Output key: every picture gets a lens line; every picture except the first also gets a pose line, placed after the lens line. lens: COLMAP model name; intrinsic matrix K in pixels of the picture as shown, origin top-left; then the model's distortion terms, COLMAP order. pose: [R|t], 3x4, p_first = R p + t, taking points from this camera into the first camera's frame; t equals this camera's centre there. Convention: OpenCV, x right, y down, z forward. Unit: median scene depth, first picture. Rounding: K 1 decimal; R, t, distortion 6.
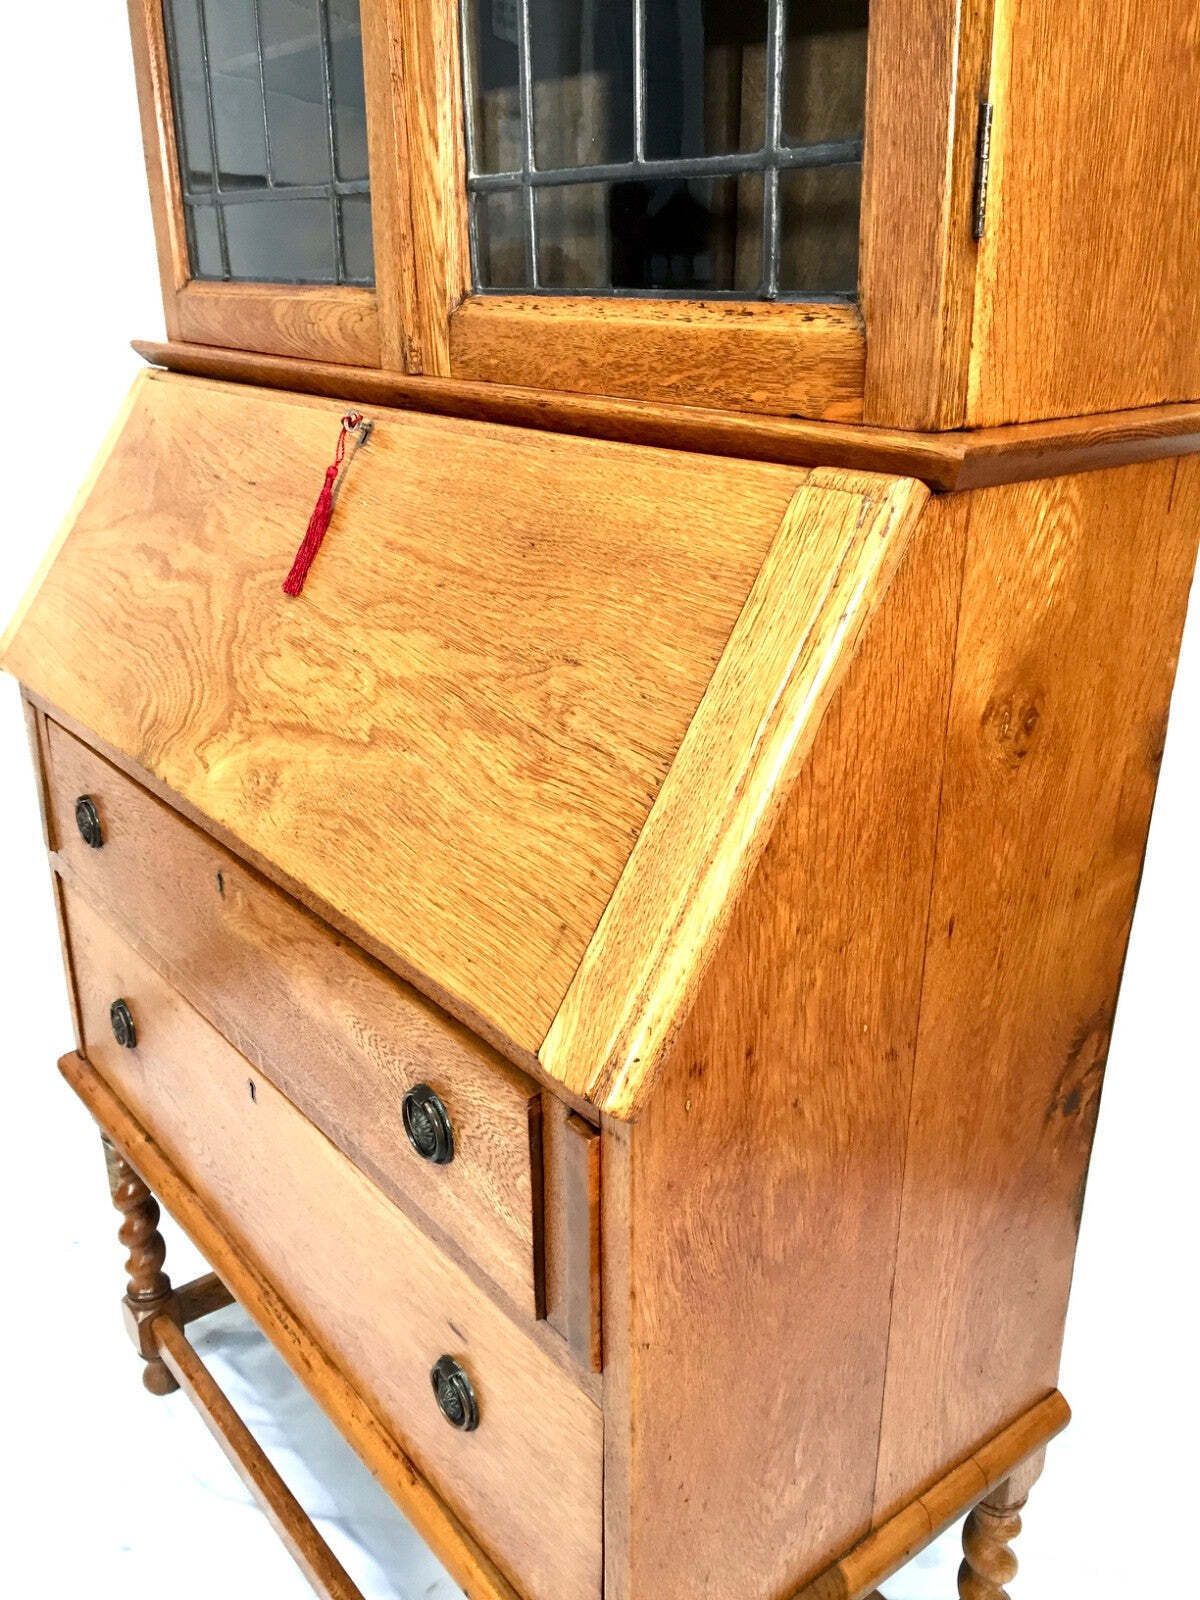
lens RADIAL K [[1379.3, 0, 605.5], [0, 1379.3, 797.6], [0, 0, 1]] dist [0.081842, -0.125154]
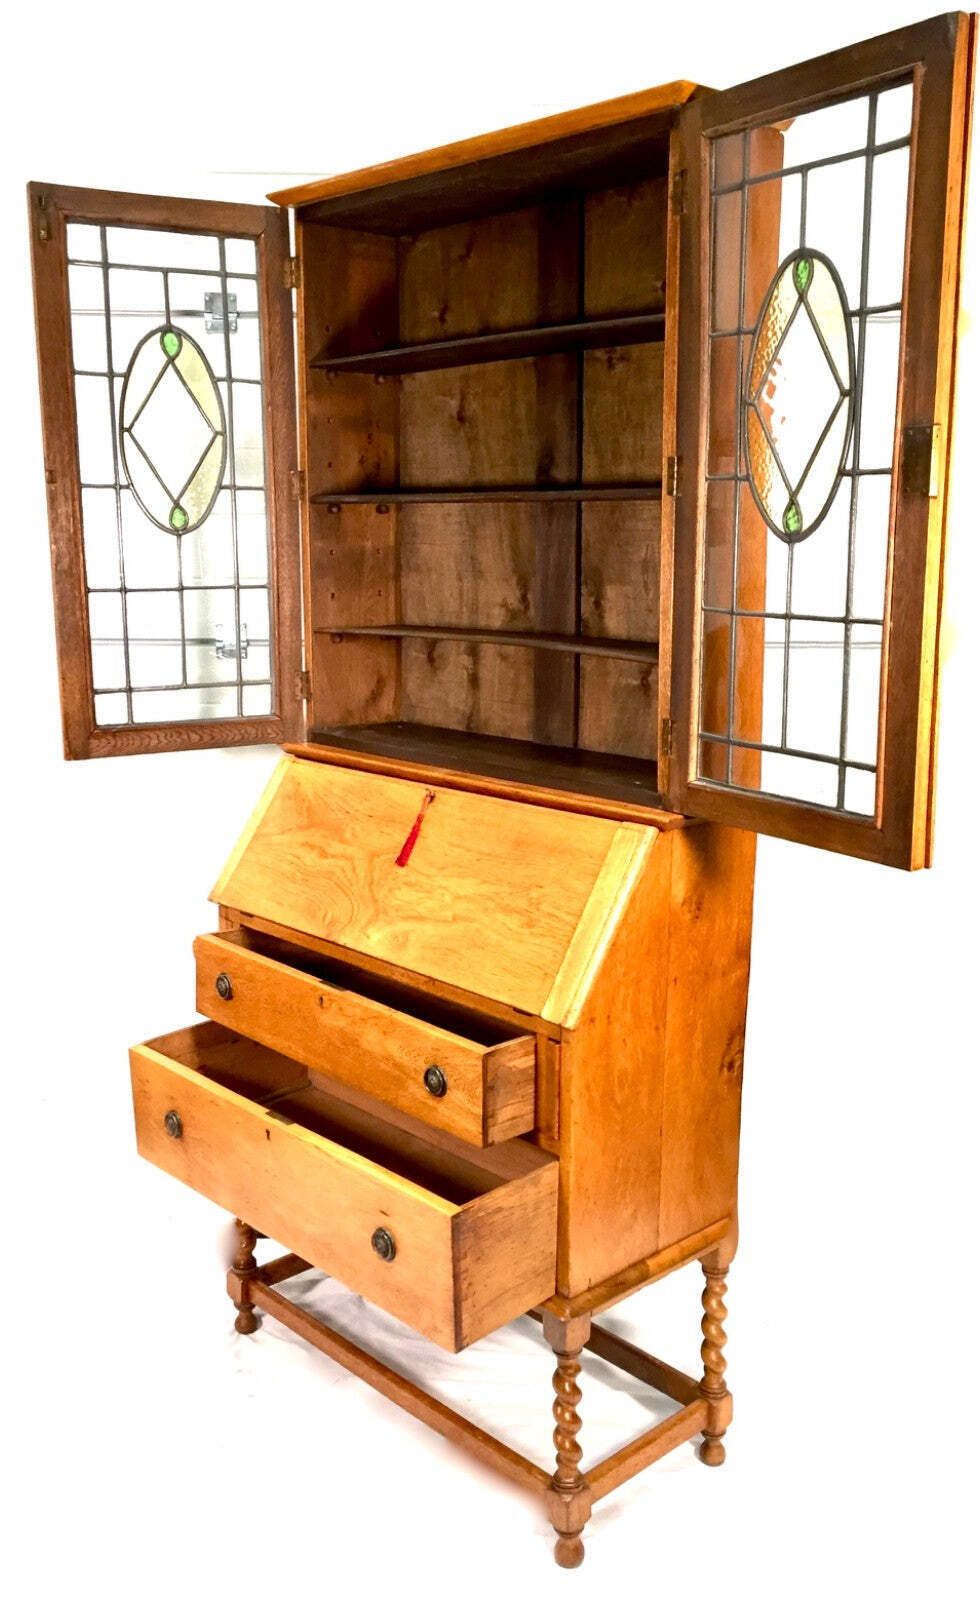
lens RADIAL K [[1444.4, 0, 490.0], [0, 1444.4, 800.0], [0, 0, 1]] dist [0.053381, 0.002723]
pose [[0.996052, -0.006085, 0.088559, -0.340078], [0.022414, 0.982560, -0.184589, 0.239122], [-0.085891, 0.185845, 0.978818, -1.693598]]
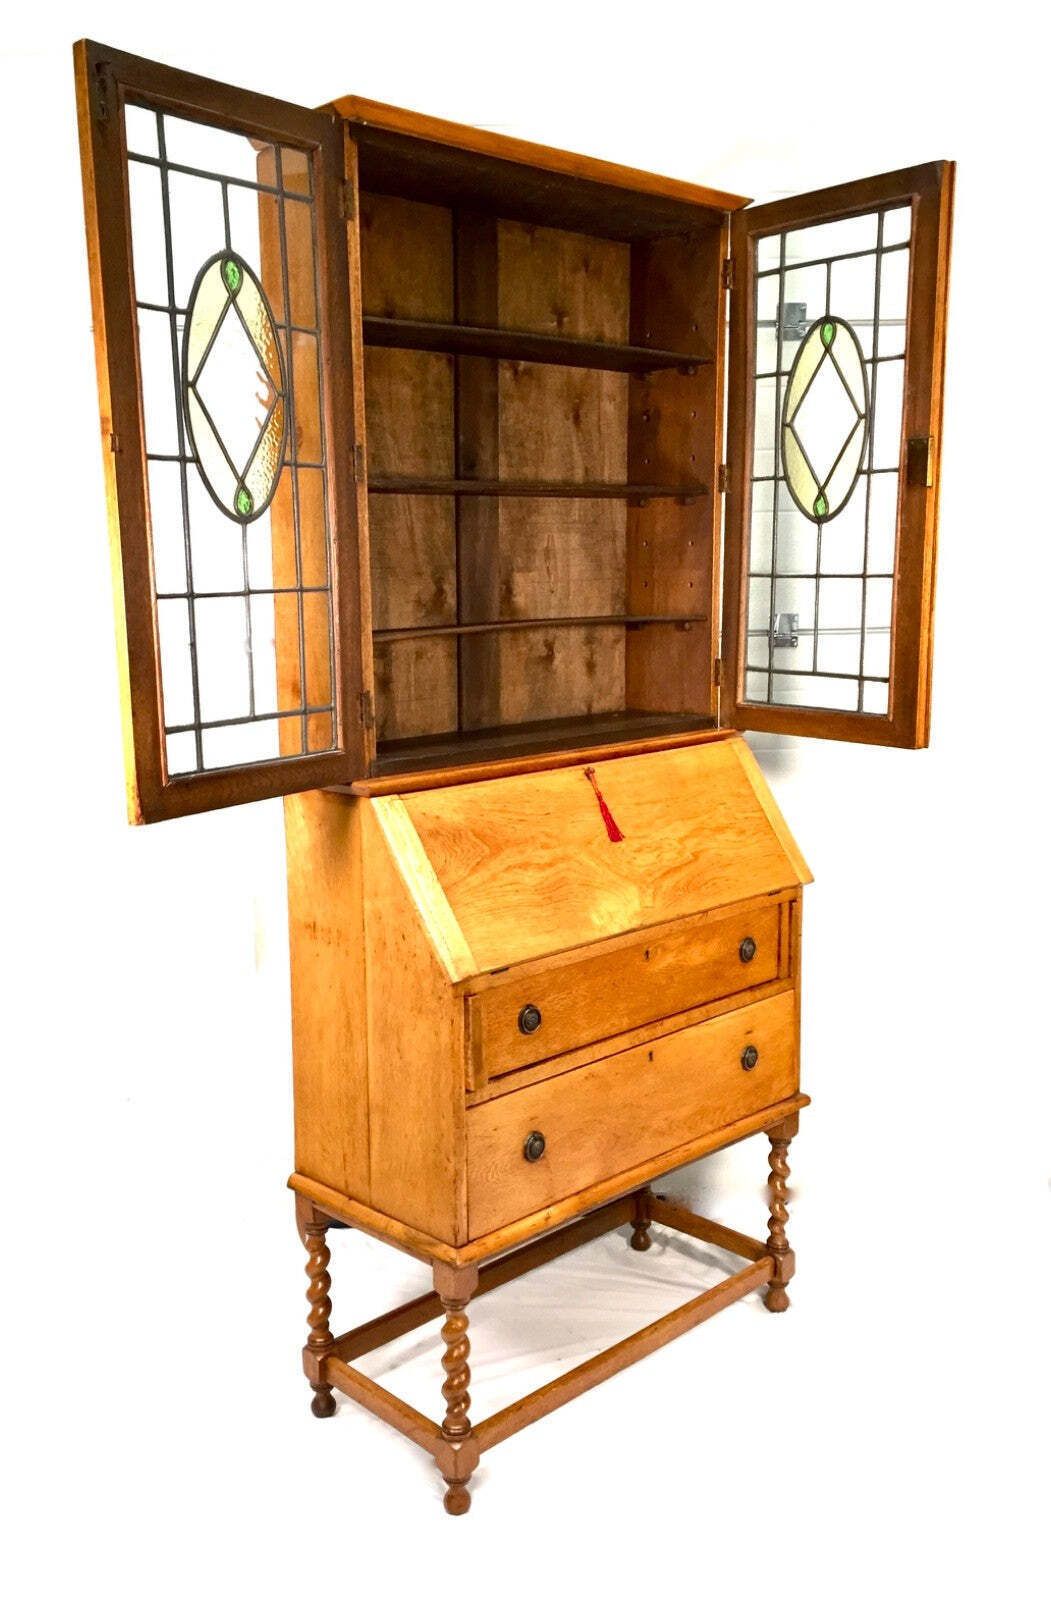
lens RADIAL K [[1406.3, 0, 455.3], [0, 1406.3, 807.8], [0, 0, 1]] dist [0.046699, -0.072831]
pose [[-0.082847, -0.162976, 0.983146, -3.067787], [0.383261, 0.905452, 0.182393, -0.882142], [-0.919917, 0.391912, -0.012551, 1.469582]]
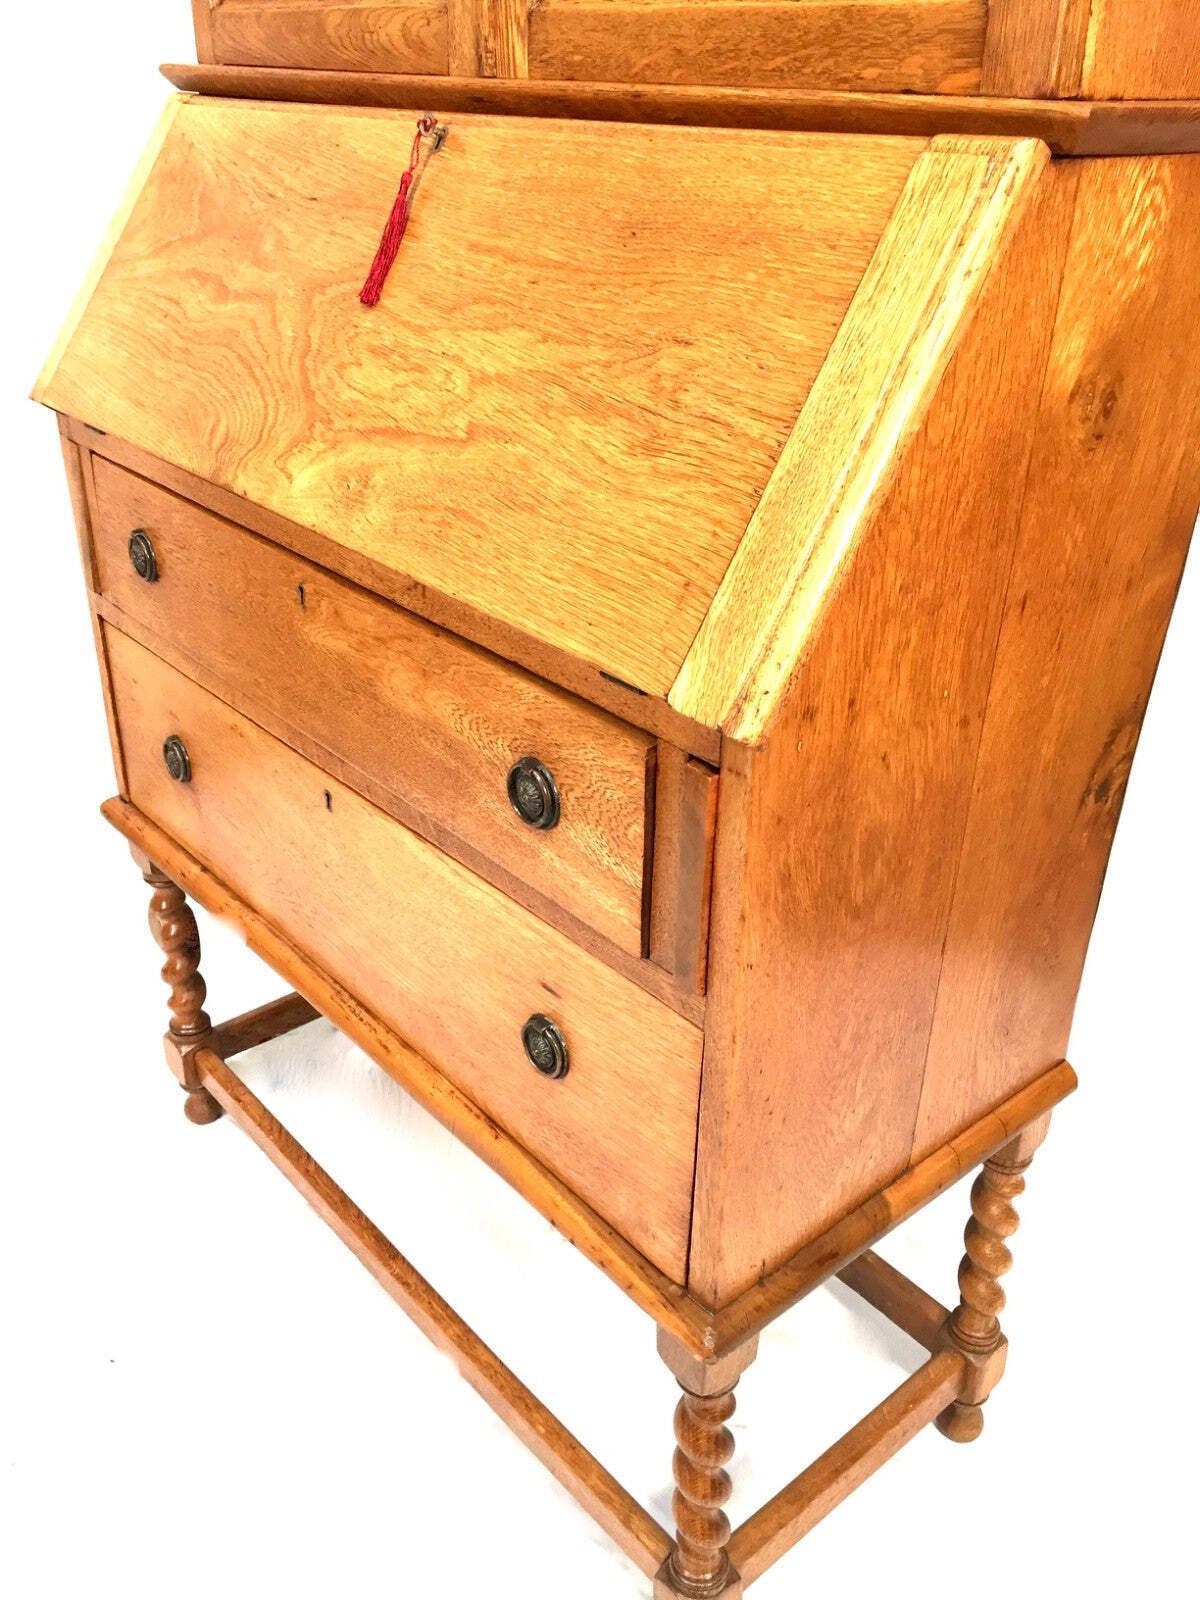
lens RADIAL K [[1372.1, 0, 603.7], [0, 1372.1, 796.8], [0, 0, 1]] dist [0.091502, -0.137655]
pose [[0.998905, -0.002468, 0.046709, -0.117574], [-0.002960, 0.993270, 0.115786, 0.107772], [-0.046681, -0.115798, 0.992175, -0.068738]]
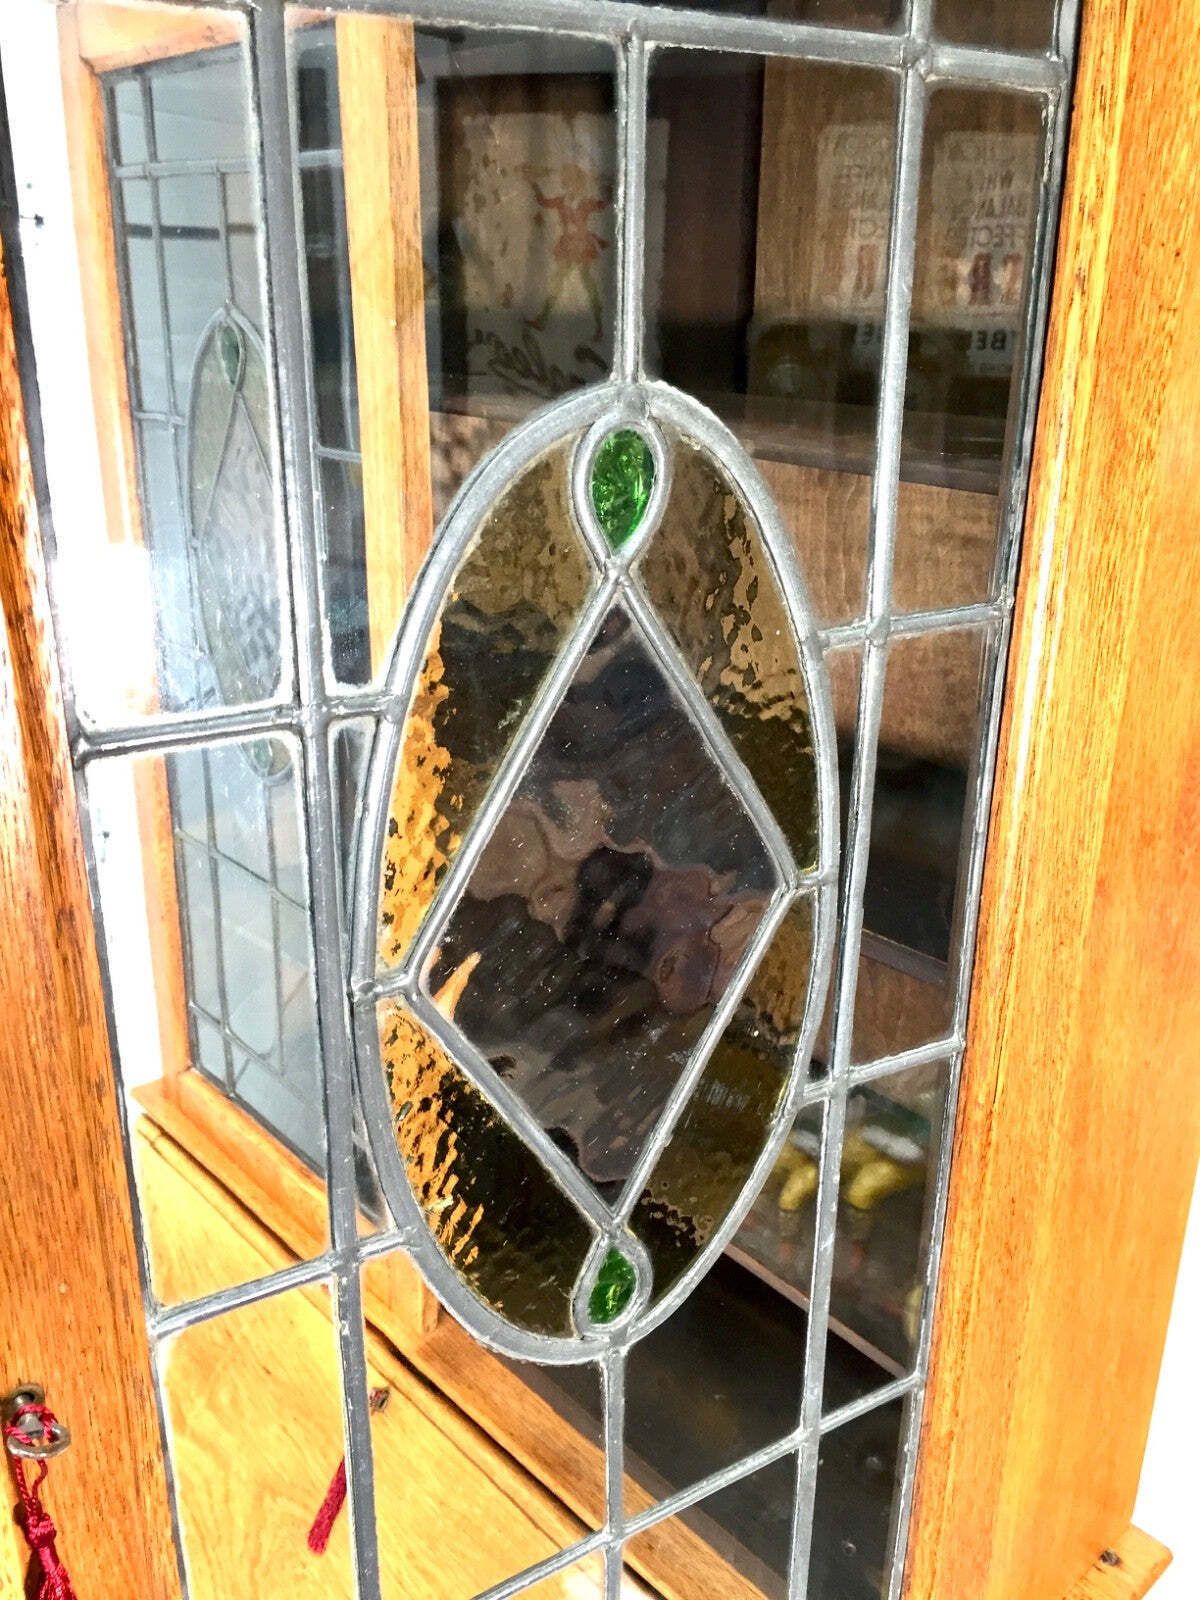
lens RADIAL K [[1379.3, 0, 605.5], [0, 1379.3, 797.6], [0, 0, 1]] dist [0.081842, -0.125154]
pose [[0.996359, -0.000035, 0.085255, -0.103885], [0.001274, 0.999894, -0.014474, -0.835535], [-0.085245, 0.014530, 0.996254, -0.151159]]
